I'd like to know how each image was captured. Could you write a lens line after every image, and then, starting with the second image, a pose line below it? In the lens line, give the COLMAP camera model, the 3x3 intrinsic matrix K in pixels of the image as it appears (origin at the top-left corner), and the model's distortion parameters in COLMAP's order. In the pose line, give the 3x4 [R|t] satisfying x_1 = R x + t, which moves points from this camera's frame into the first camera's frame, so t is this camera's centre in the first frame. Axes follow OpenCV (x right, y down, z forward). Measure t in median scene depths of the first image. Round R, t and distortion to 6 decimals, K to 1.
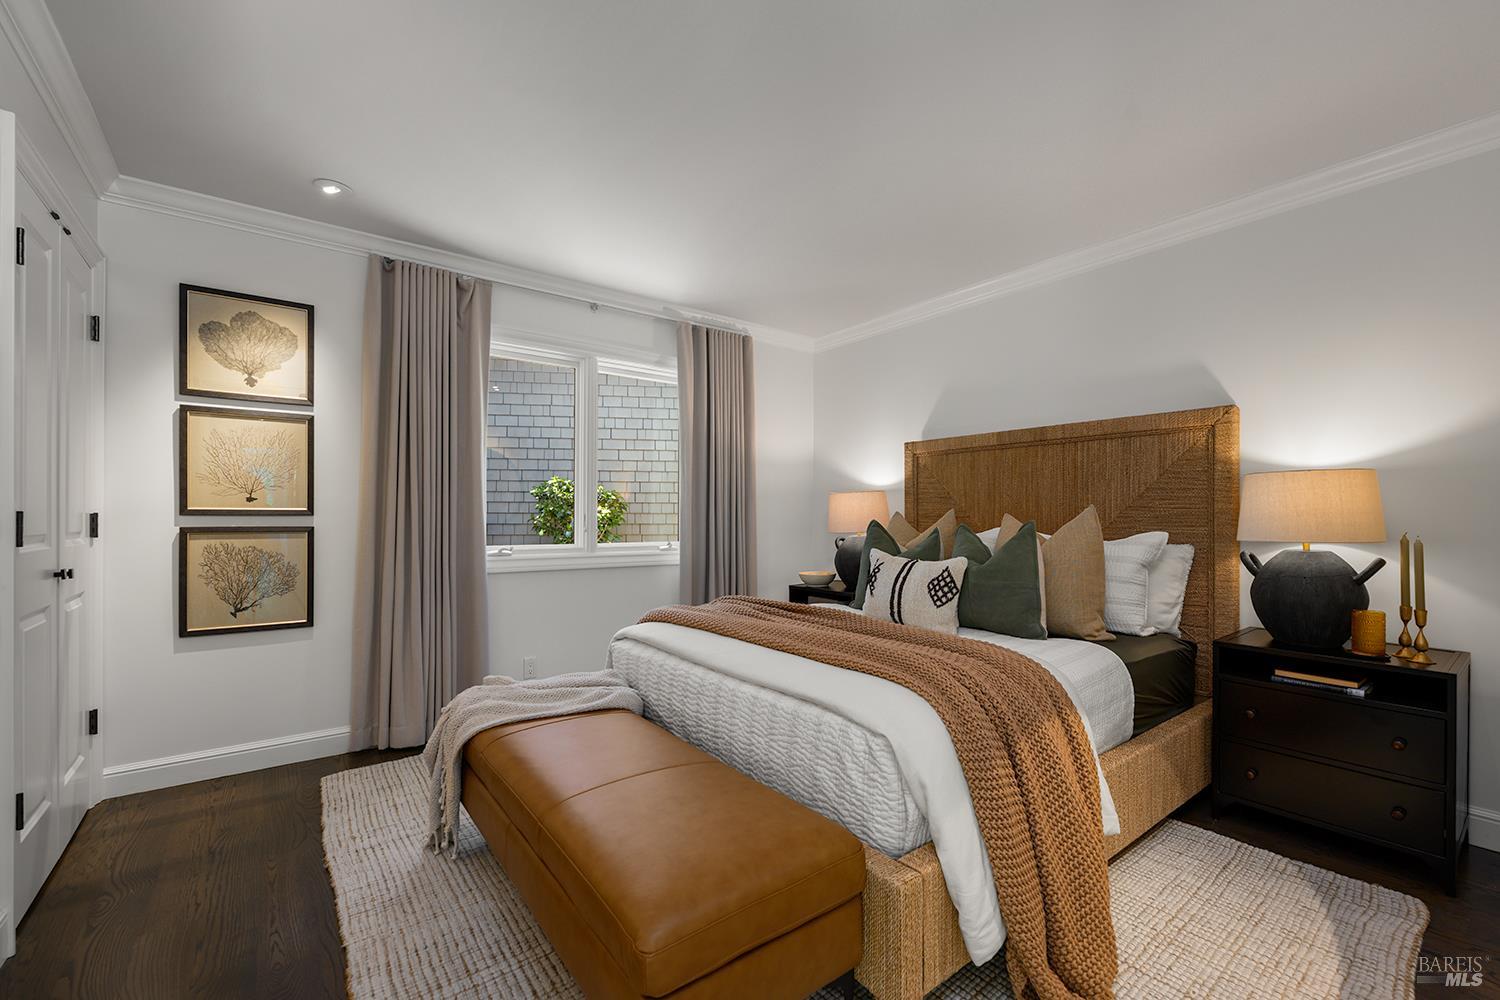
lens RADIAL K [[614.7, 0, 758.9], [0, 614.7, 514.7], [0, 0, 1]] dist [-0.011696, -0.000210]
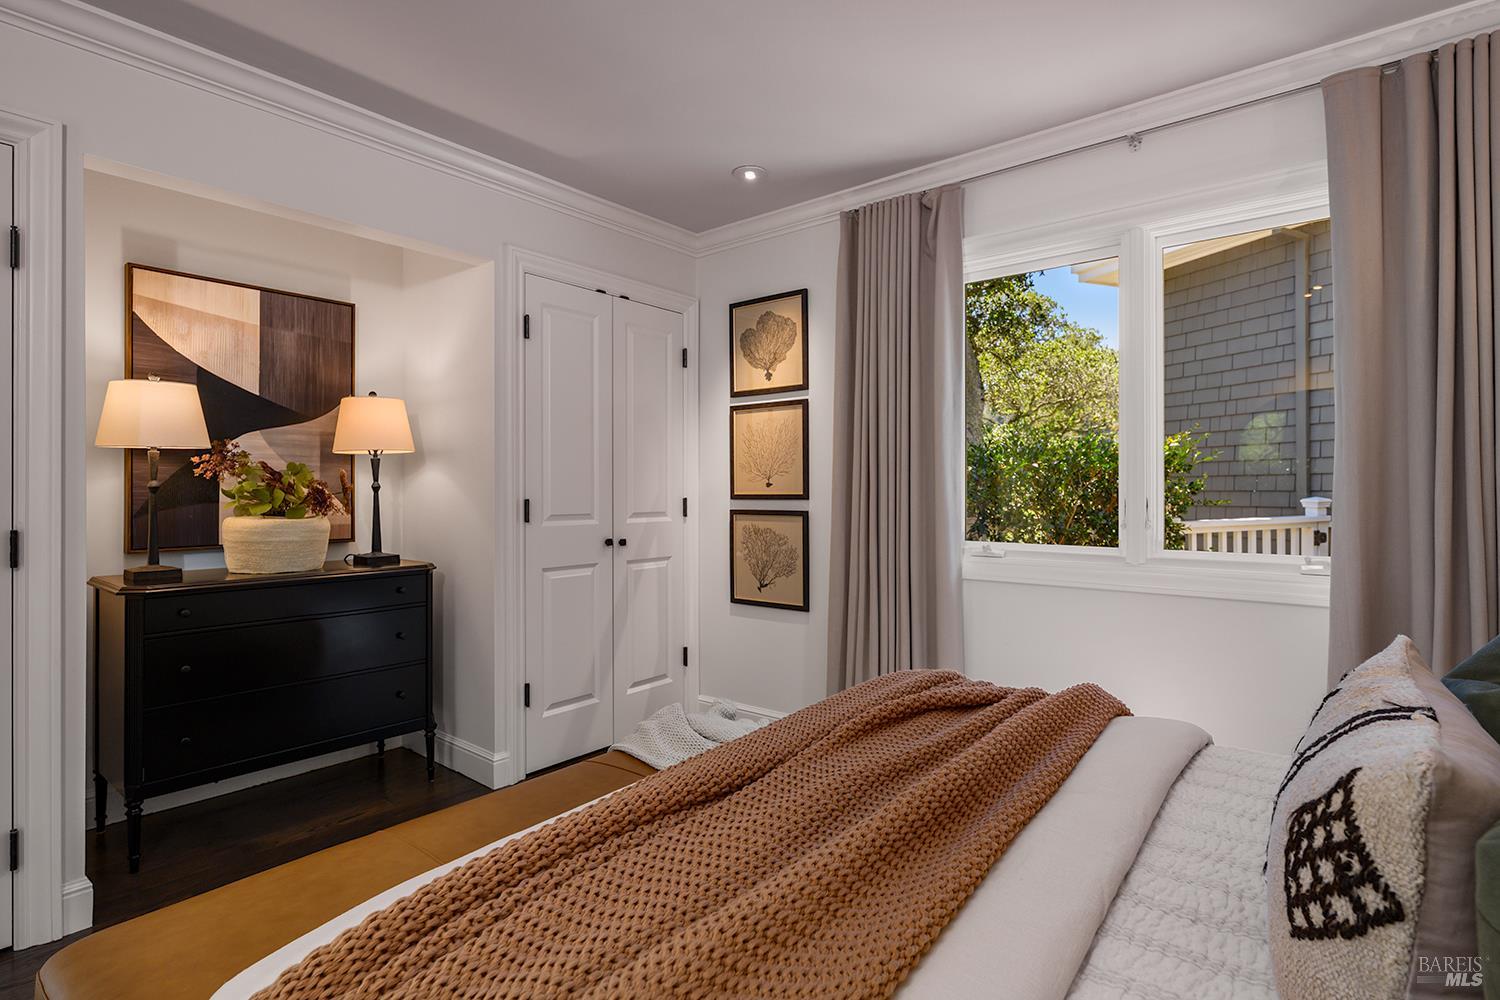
lens RADIAL K [[746.6, 0, 747.4], [0, 746.6, 486.1], [0, 0, 1]] dist [0.001117, -0.000293]
pose [[0.234628, -0.011616, -0.972016, 0.446995], [0.004590, 0.999931, -0.010842, -0.008220], [0.972074, -0.001918, 0.234665, 0.652226]]
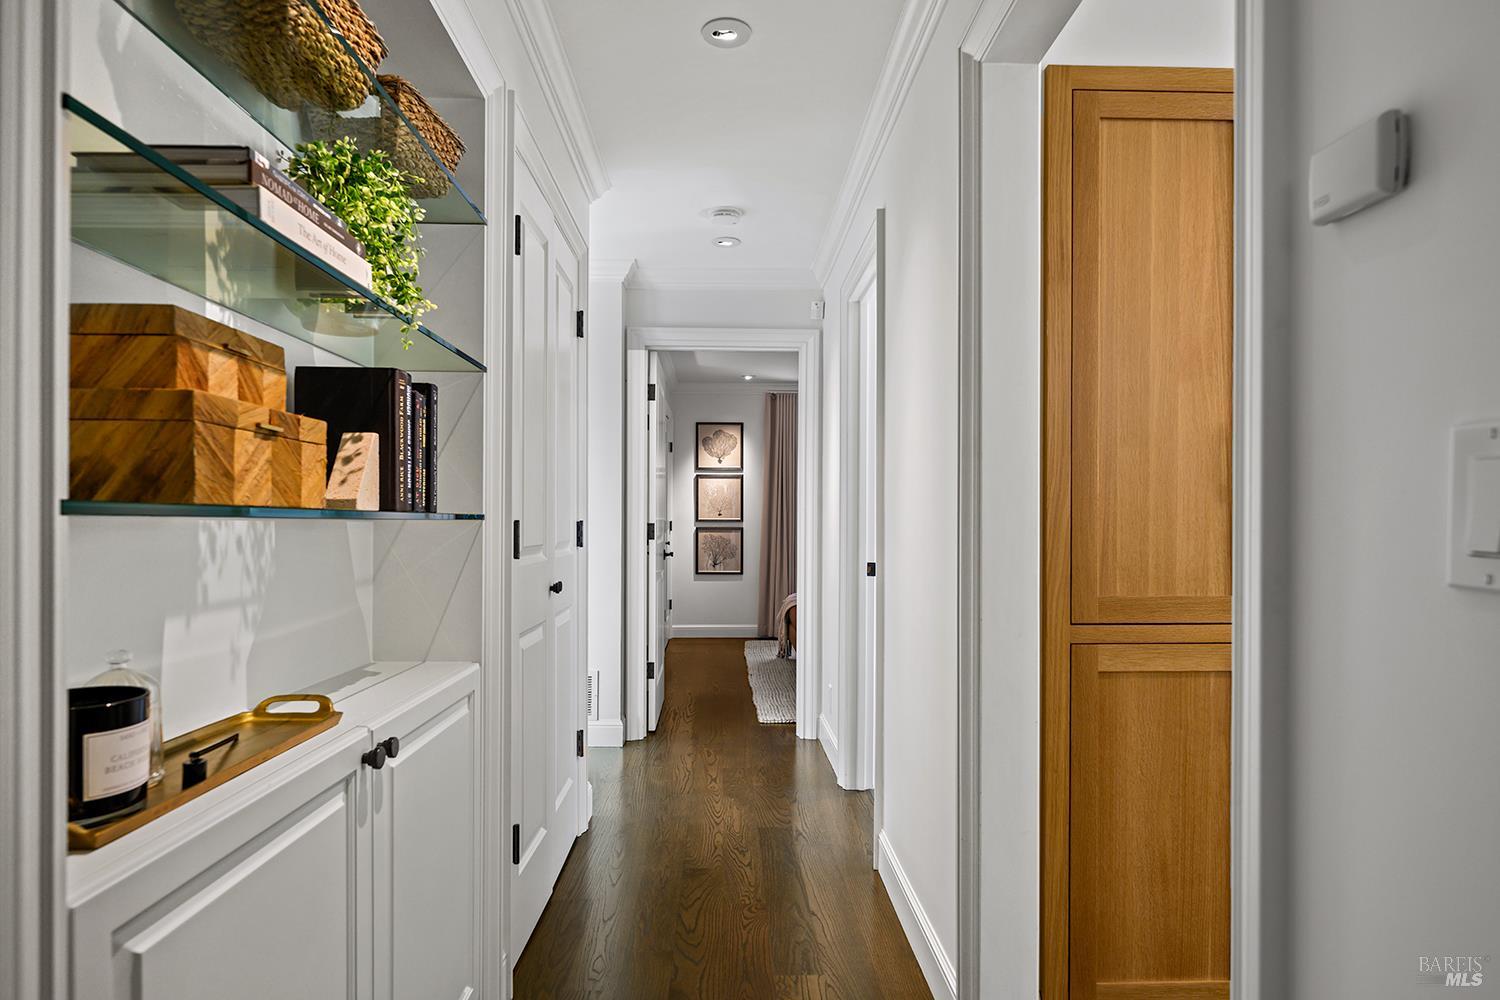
lens RADIAL K [[818.3, 0, 749.9], [0, 818.3, 512.5], [0, 0, 1]] dist [0.000473, 0.000001]
pose [[0.807478, -0.003406, -0.589888, 1.001855], [-0.001557, 0.999968, -0.007906, -0.010585], [0.589896, 0.007303, 0.807446, -1.327467]]
